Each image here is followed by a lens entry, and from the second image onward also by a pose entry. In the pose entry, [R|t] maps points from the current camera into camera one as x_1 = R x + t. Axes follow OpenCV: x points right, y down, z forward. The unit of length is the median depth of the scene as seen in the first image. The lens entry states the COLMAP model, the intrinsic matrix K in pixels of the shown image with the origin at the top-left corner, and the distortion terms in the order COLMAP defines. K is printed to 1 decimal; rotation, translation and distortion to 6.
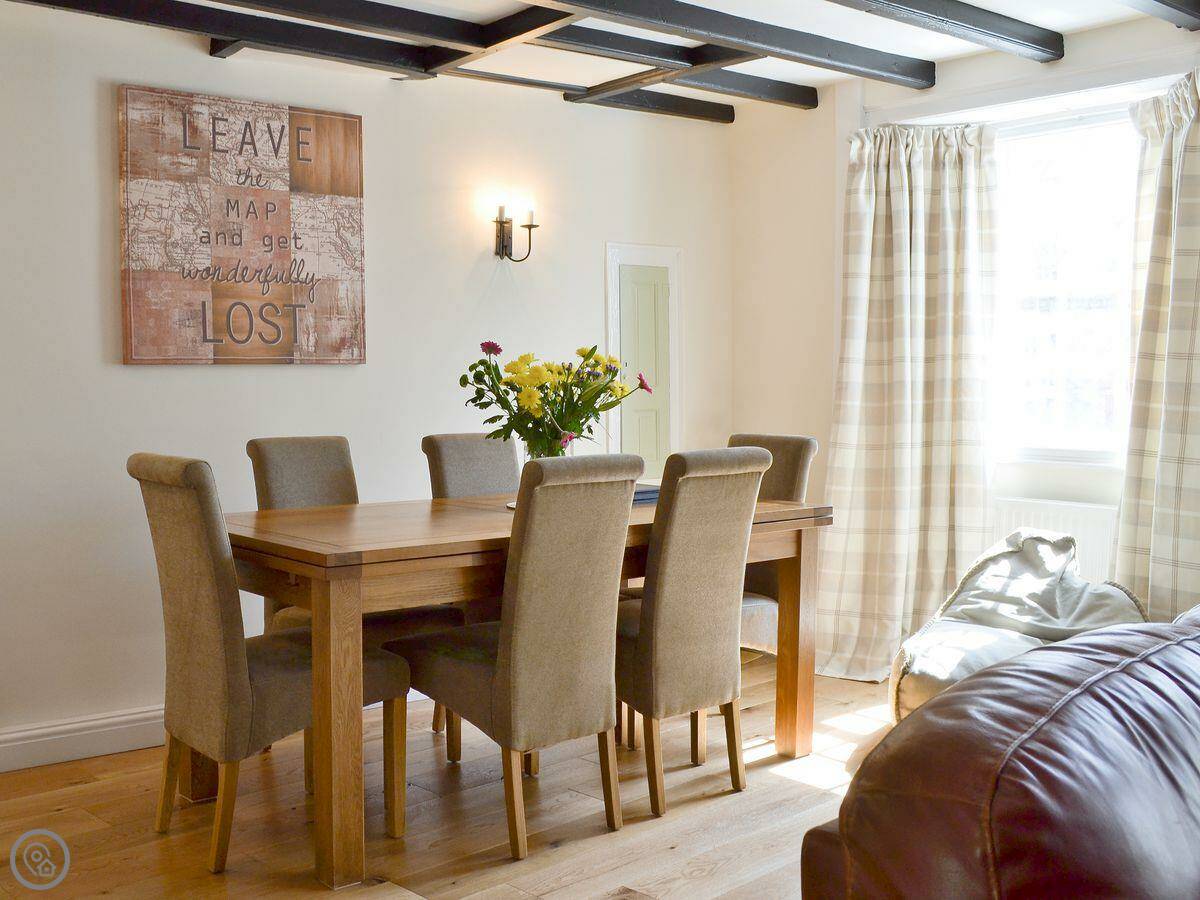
lens RADIAL K [[1281.8, 0, 599.9], [0, 1281.8, 449.8], [0, 0, 1]] dist [-0.049066, 0.000000]
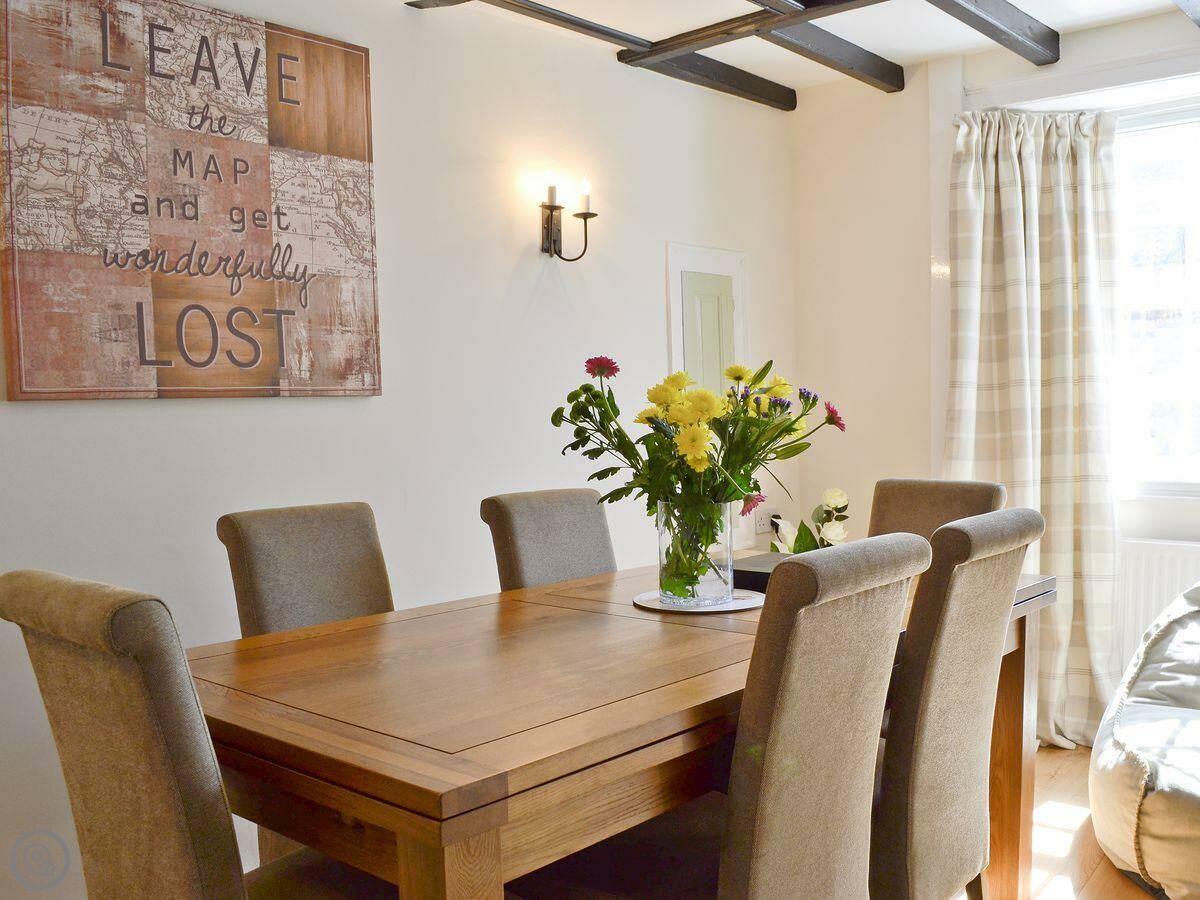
lens RADIAL K [[921.6, 0, 611.9], [0, 921.6, 468.1], [0, 0, 1]] dist [-0.063280, 0.008631]
pose [[0.983220, -0.027848, 0.180288, -0.154023], [0.026728, 0.999605, 0.008638, -0.028353], [-0.180457, -0.003674, 0.983576, 0.485685]]
